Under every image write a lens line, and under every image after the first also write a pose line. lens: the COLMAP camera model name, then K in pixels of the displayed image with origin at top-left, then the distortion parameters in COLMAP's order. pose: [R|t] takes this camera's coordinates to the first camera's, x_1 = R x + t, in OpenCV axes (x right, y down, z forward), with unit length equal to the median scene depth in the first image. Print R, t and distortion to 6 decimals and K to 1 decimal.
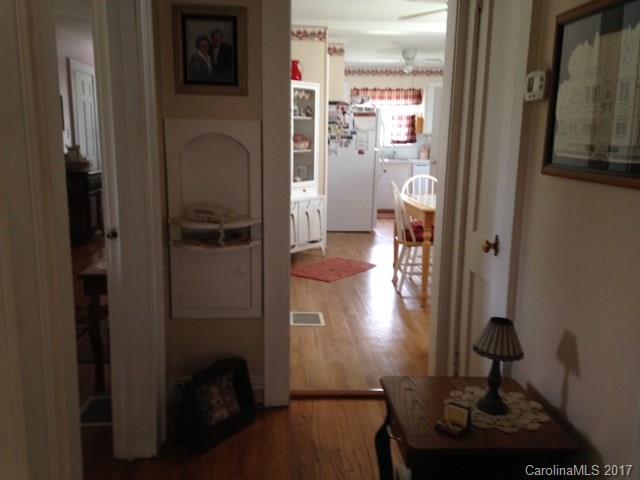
lens RADIAL K [[570.3, 0, 309.5], [0, 570.3, 240.5], [0, 0, 1]] dist [0.132702, -0.000536]
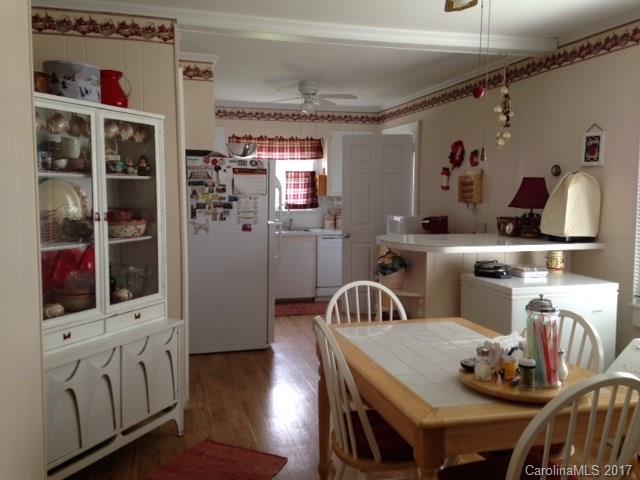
lens RADIAL K [[570.3, 0, 309.5], [0, 570.3, 240.5], [0, 0, 1]] dist [0.132702, -0.000536]
pose [[0.980209, -0.028038, 0.195969, 0.033124], [0.046359, 0.994904, -0.089541, -0.079345], [-0.192460, 0.096854, 0.976513, 0.359373]]
